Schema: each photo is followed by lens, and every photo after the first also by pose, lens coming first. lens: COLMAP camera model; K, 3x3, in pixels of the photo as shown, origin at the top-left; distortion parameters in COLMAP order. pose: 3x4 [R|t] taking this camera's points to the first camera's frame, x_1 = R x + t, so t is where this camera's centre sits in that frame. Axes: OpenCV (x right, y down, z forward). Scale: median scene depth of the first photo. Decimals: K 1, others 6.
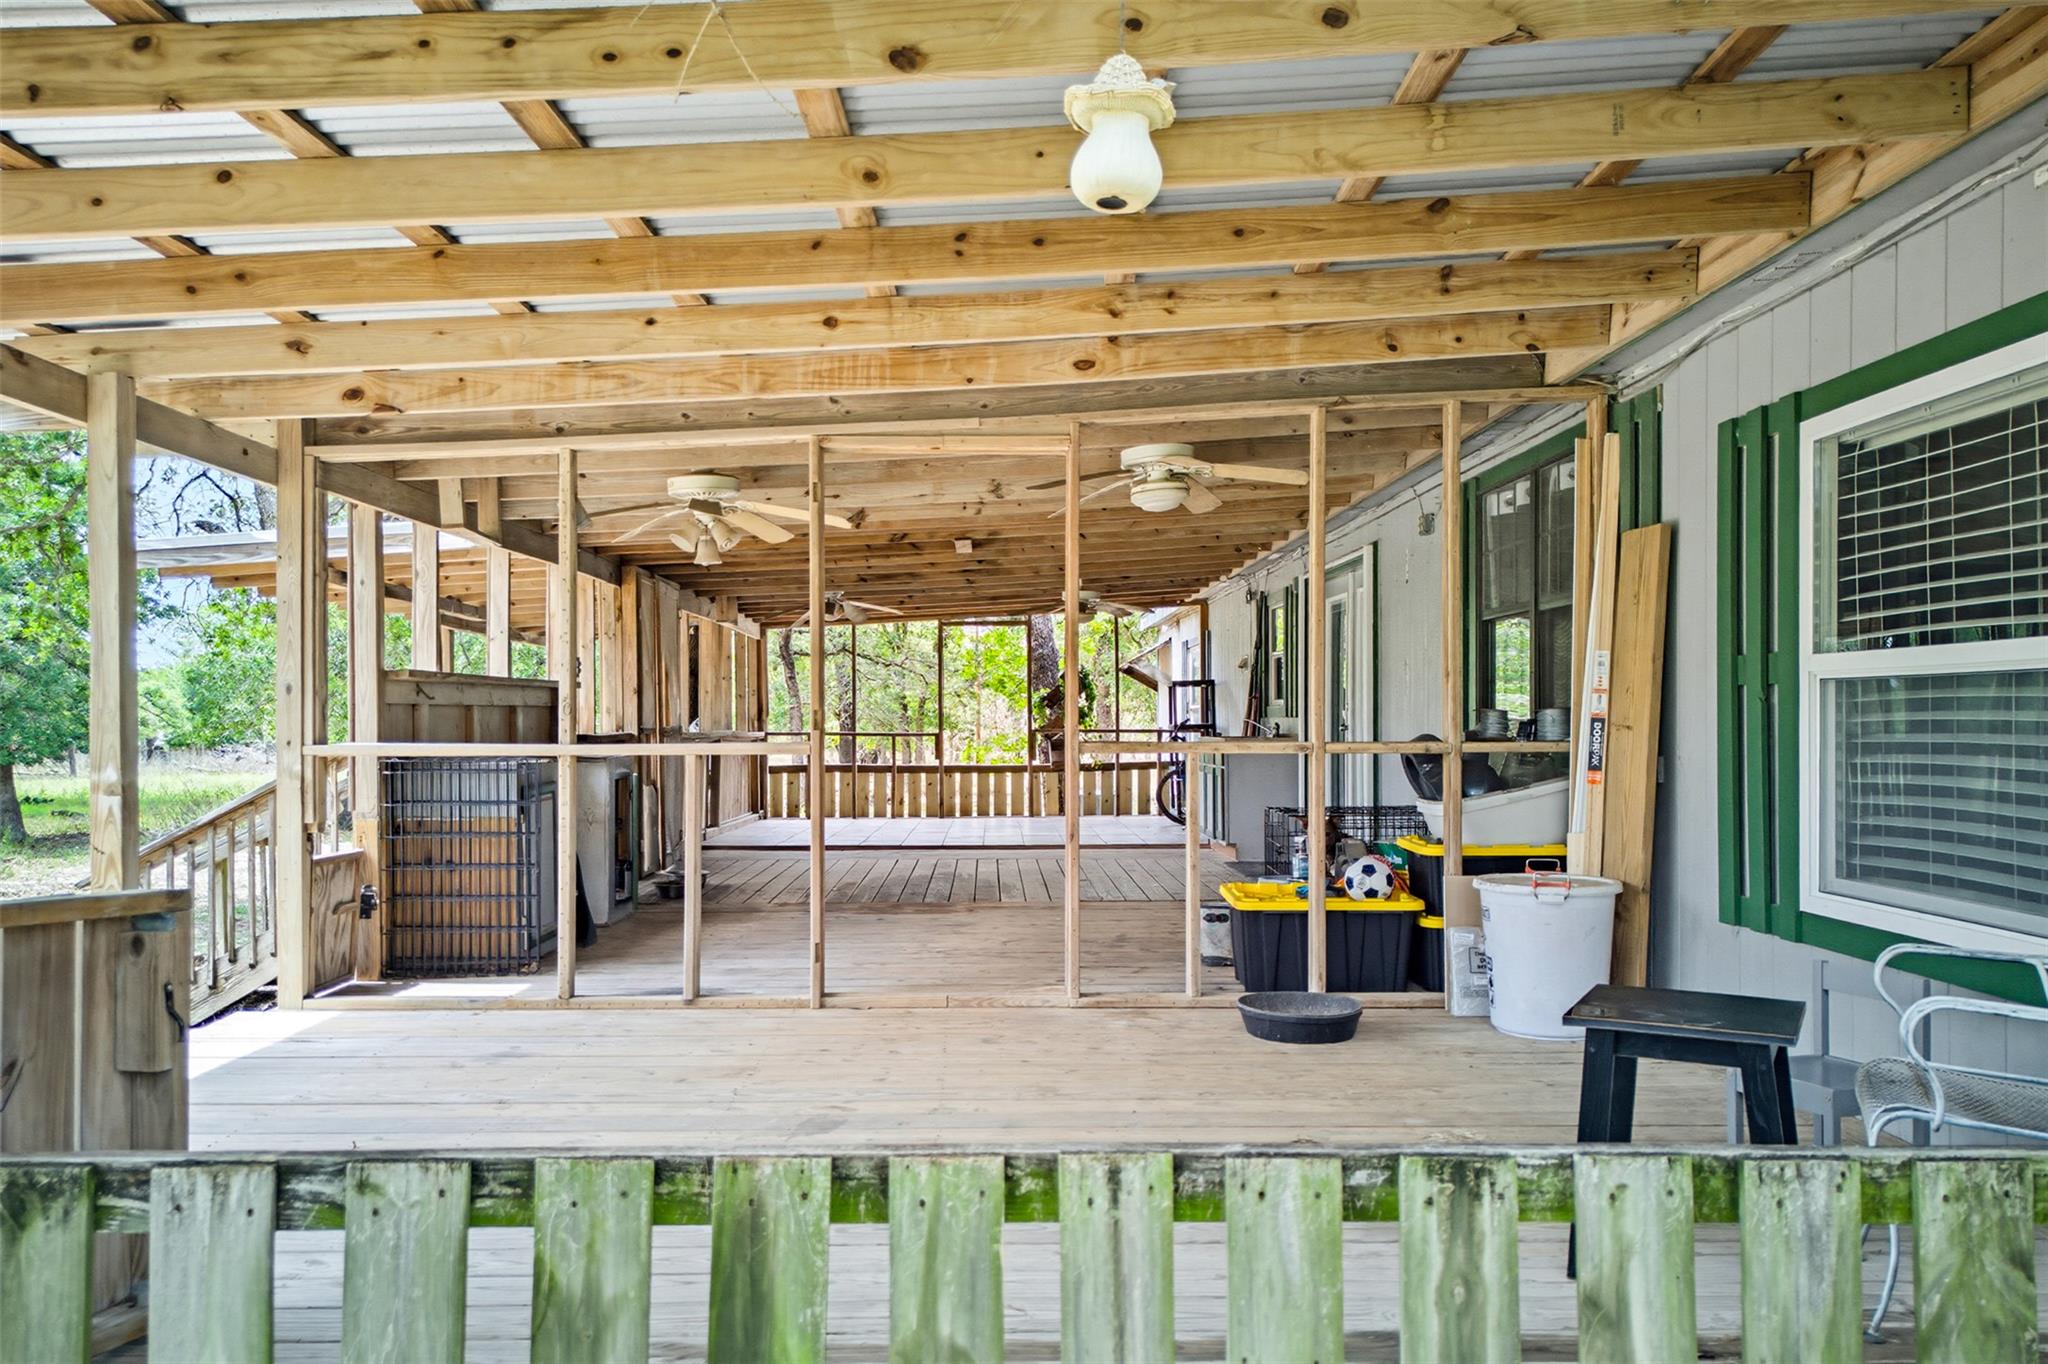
lens RADIAL K [[1469.1, 0, 1071.1], [0, 1469.1, 746.4], [0, 0, 1]] dist [0.054095, -0.054169]
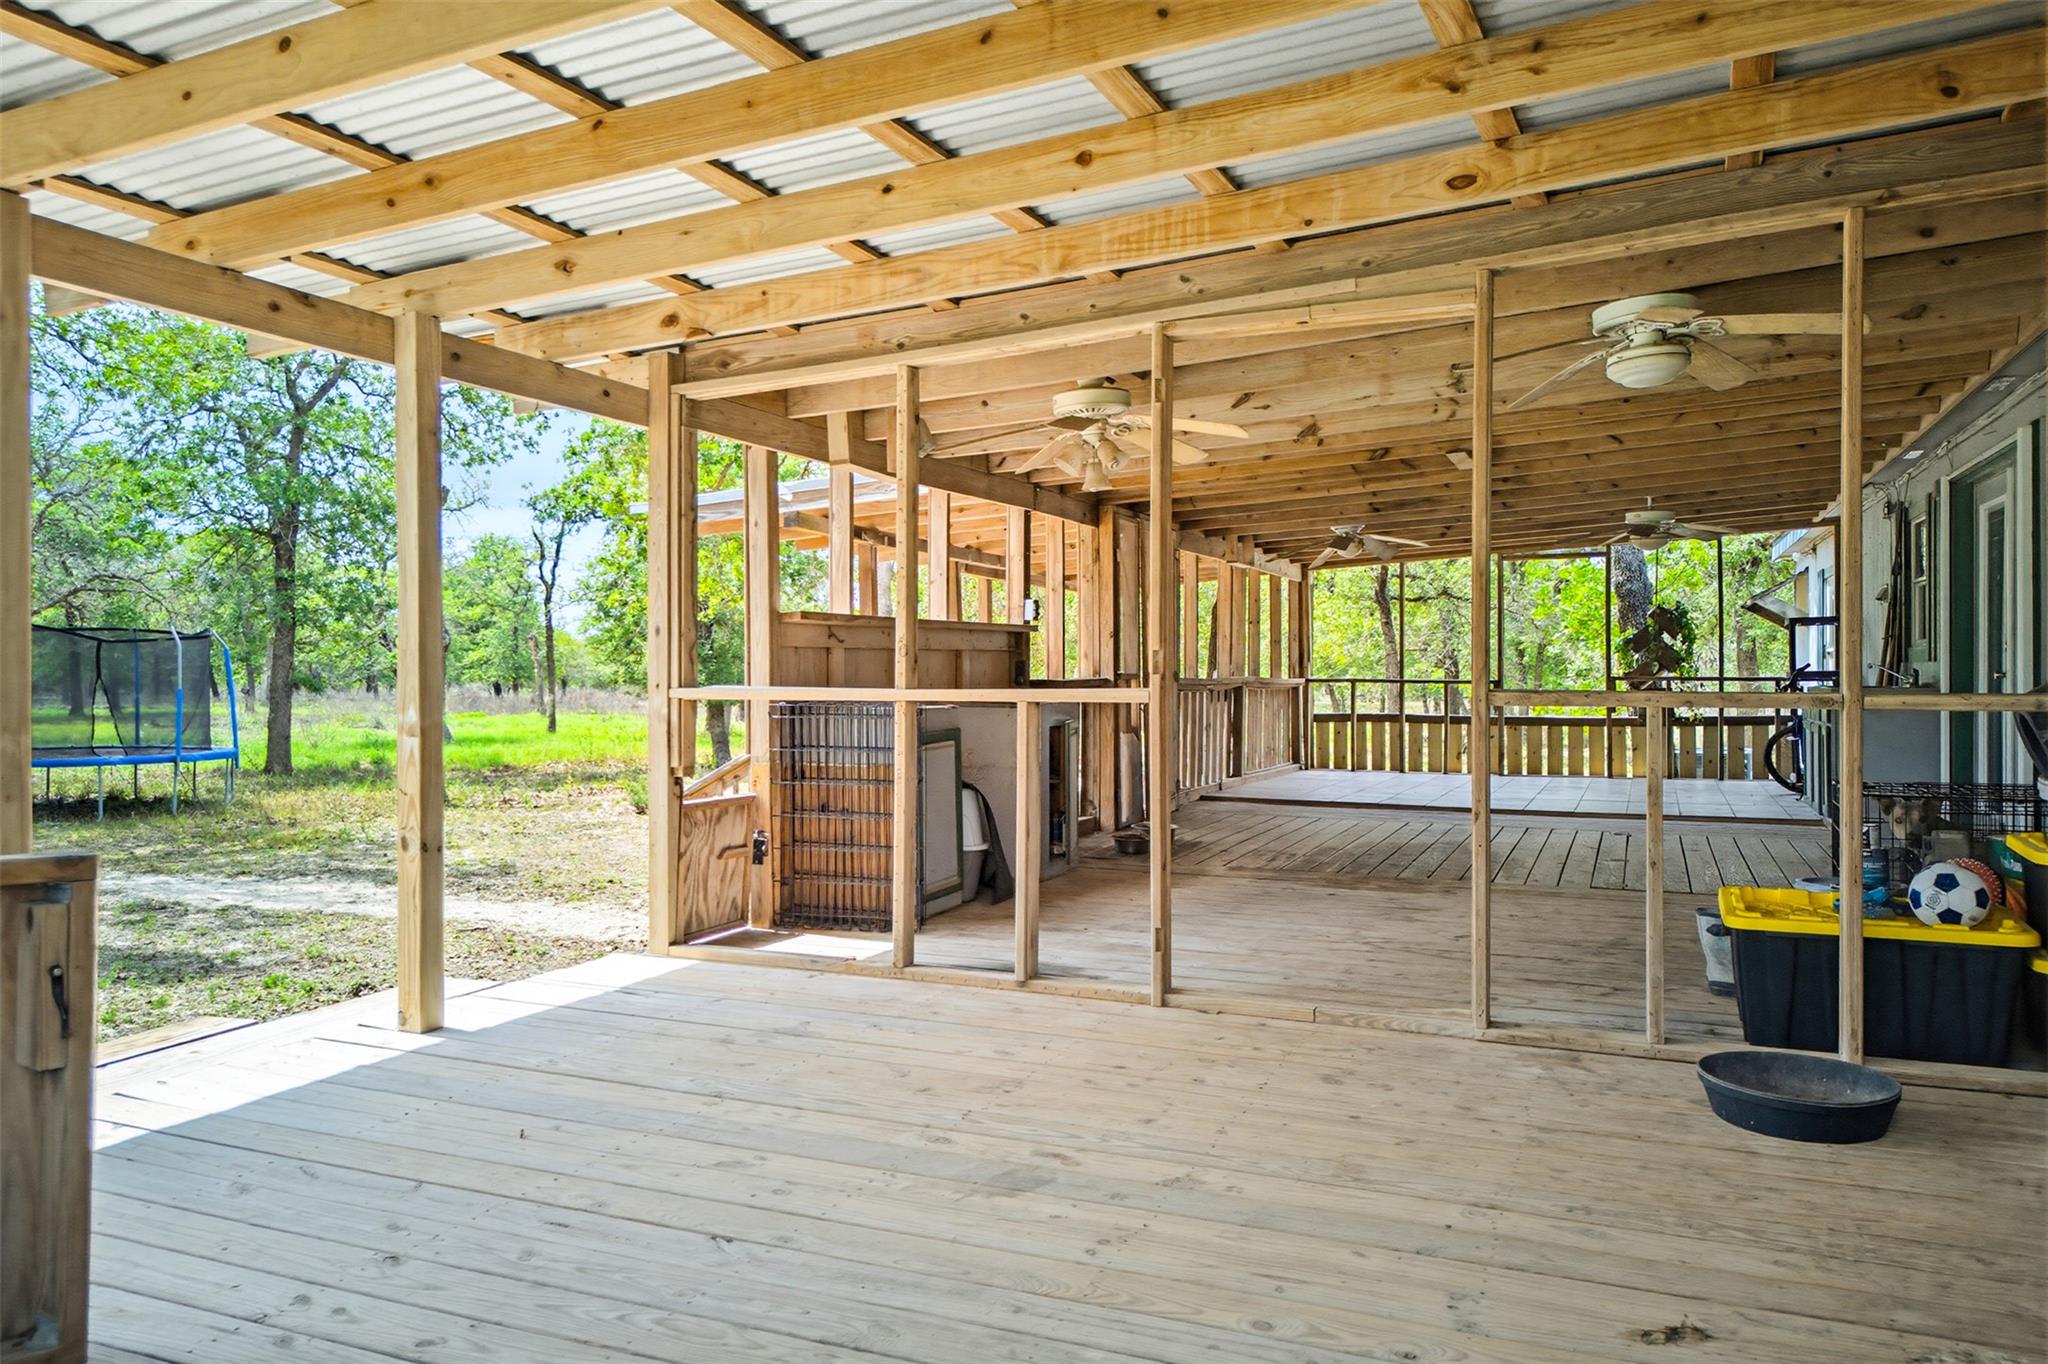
lens RADIAL K [[1469.1, 0, 1042.2], [0, 1469.1, 680.6], [0, 0, 1]] dist [0.054095, -0.054169]
pose [[0.907711, 0.004231, -0.419575, 0.112225], [-0.007958, 0.999943, -0.007132, -0.000678], [0.419521, 0.009813, 0.907693, 0.202414]]
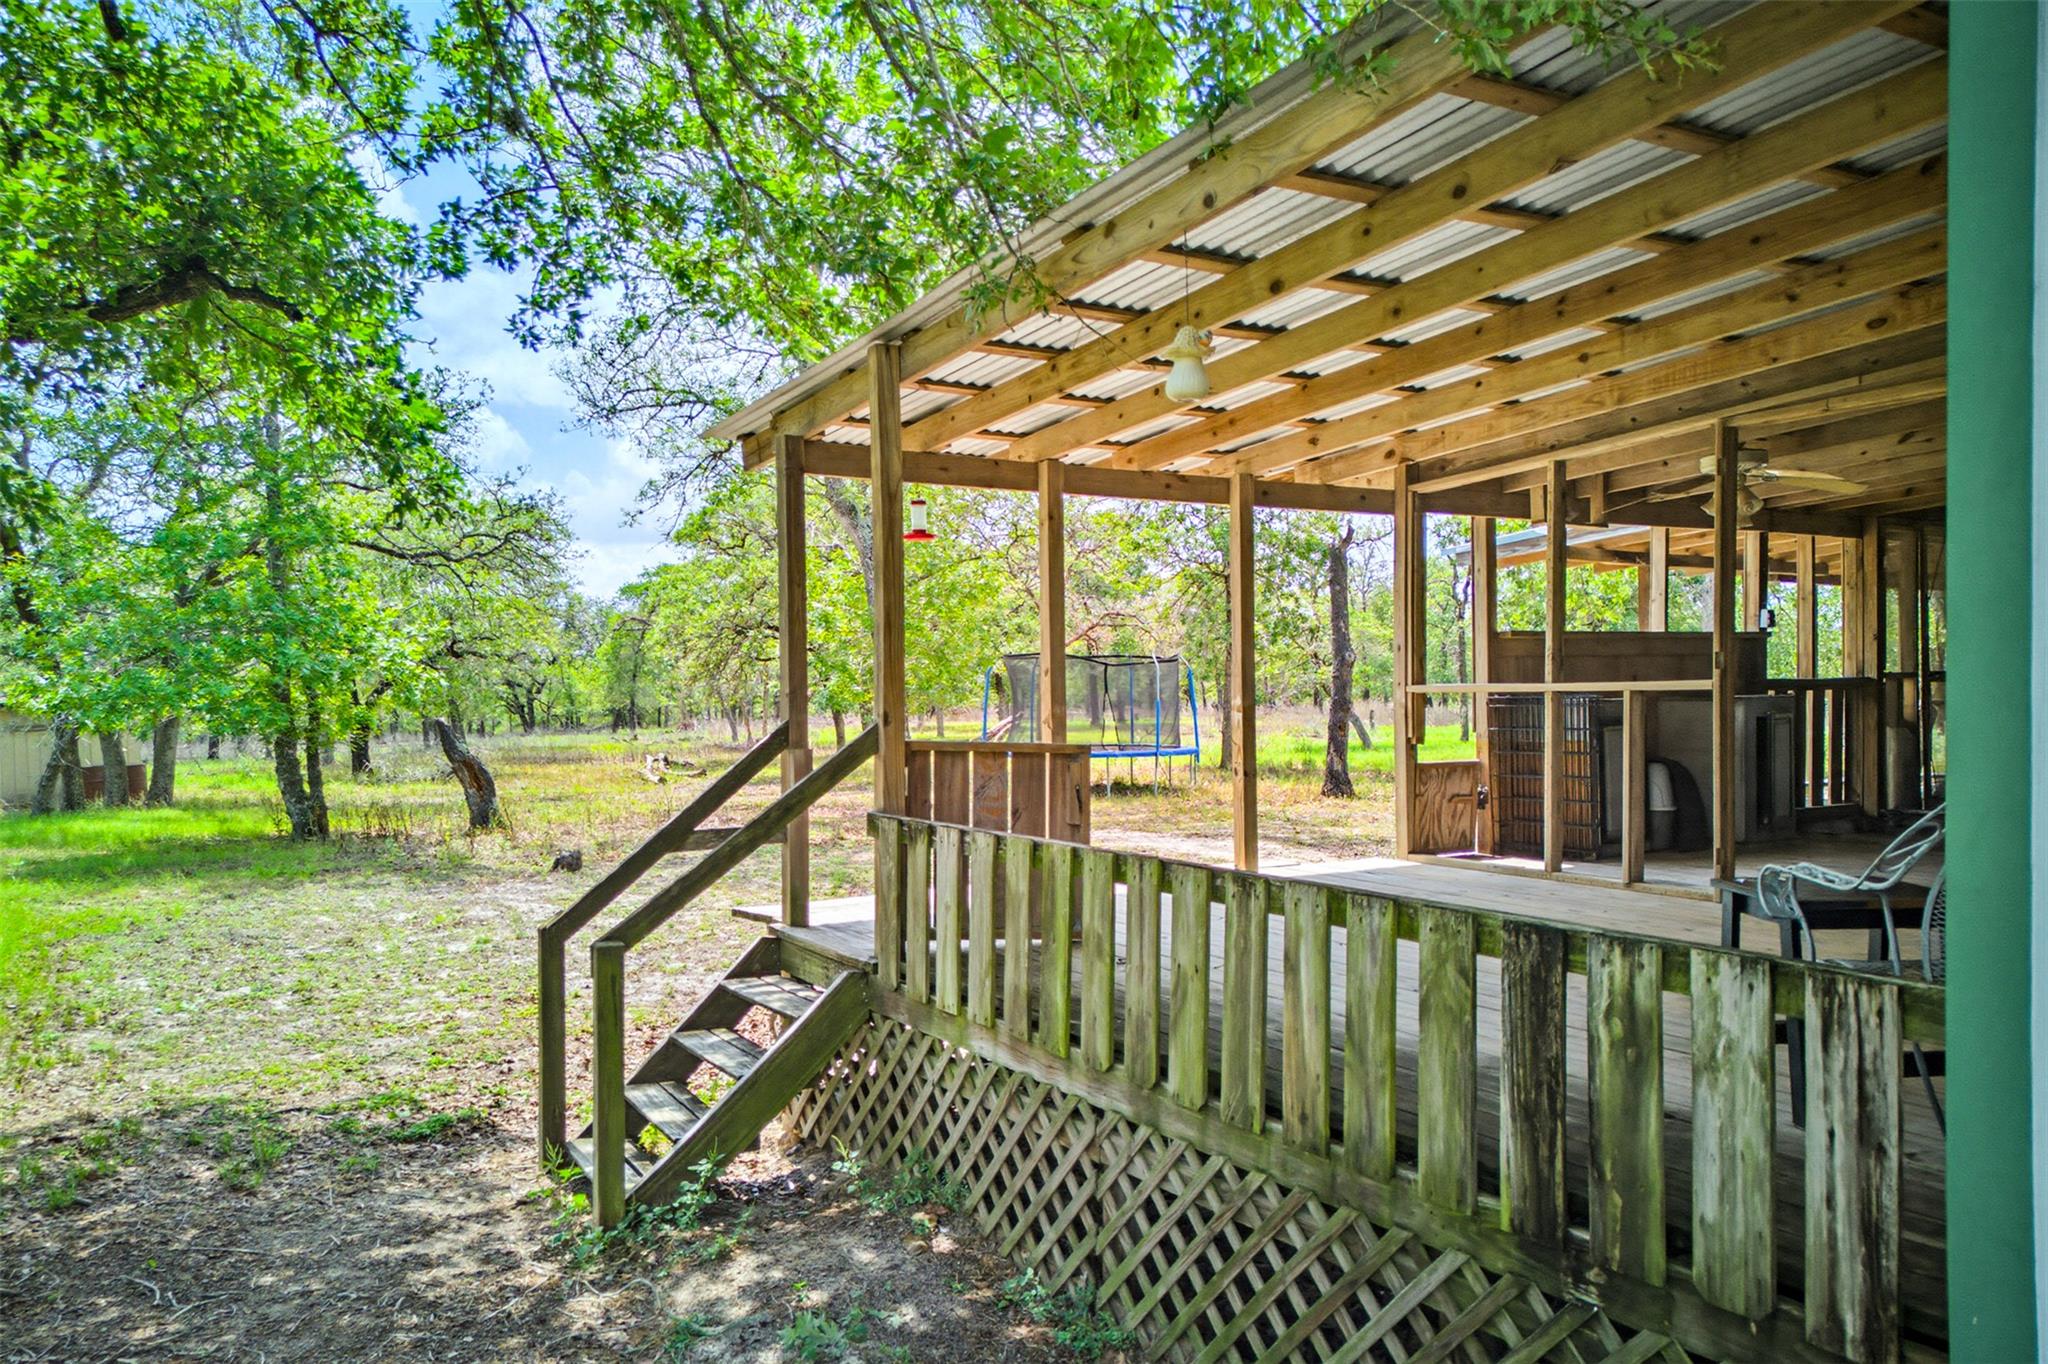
lens RADIAL K [[1469.1, 0, 1030.3], [0, 1469.1, 703.2], [0, 0, 1]] dist [0.054095, -0.054169]
pose [[0.494923, 0.000735, -0.868936, 0.552108], [0.000487, 0.999999, 0.001123, 0.014219], [0.868937, -0.000979, 0.494922, -0.062339]]
